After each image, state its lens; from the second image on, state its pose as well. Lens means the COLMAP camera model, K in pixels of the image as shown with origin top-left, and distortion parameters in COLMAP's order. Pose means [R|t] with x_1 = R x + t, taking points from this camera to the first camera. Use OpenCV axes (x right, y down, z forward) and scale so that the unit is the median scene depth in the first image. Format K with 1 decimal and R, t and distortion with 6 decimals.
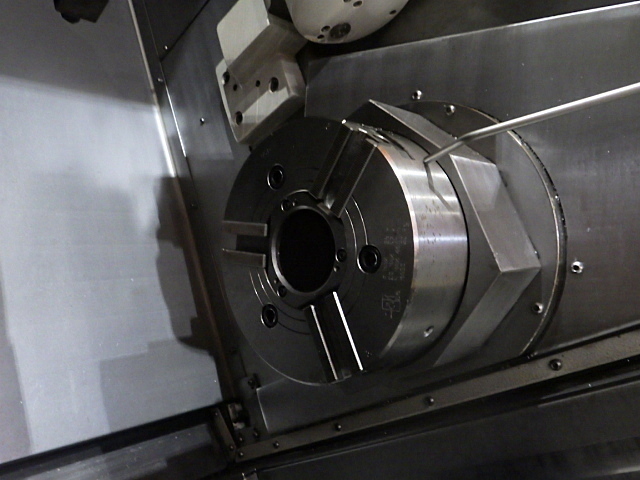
lens RADIAL K [[524.3, 0, 320.0], [0, 524.3, 240.0], [0, 0, 1]] dist [-0.011474, -0.002868]
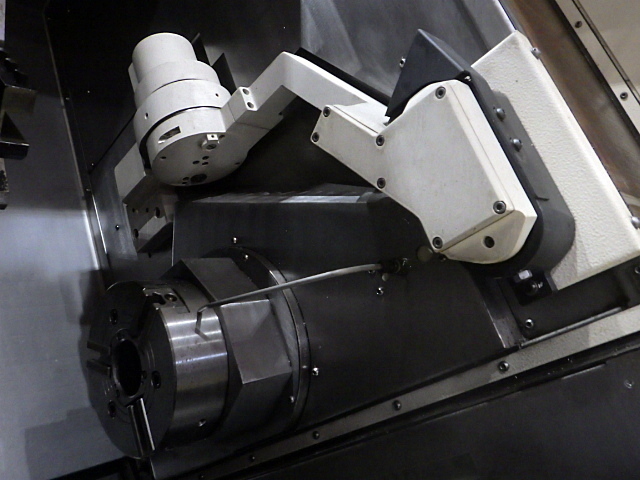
lens RADIAL K [[524.3, 0, 320.0], [0, 524.3, 240.0], [0, 0, 1]] dist [-0.011474, -0.002868]
pose [[0.999611, -0.025769, 0.010633, 0.305585], [0.026228, 0.998616, -0.045577, -0.157047], [-0.009444, 0.045838, 0.998904, -0.317865]]
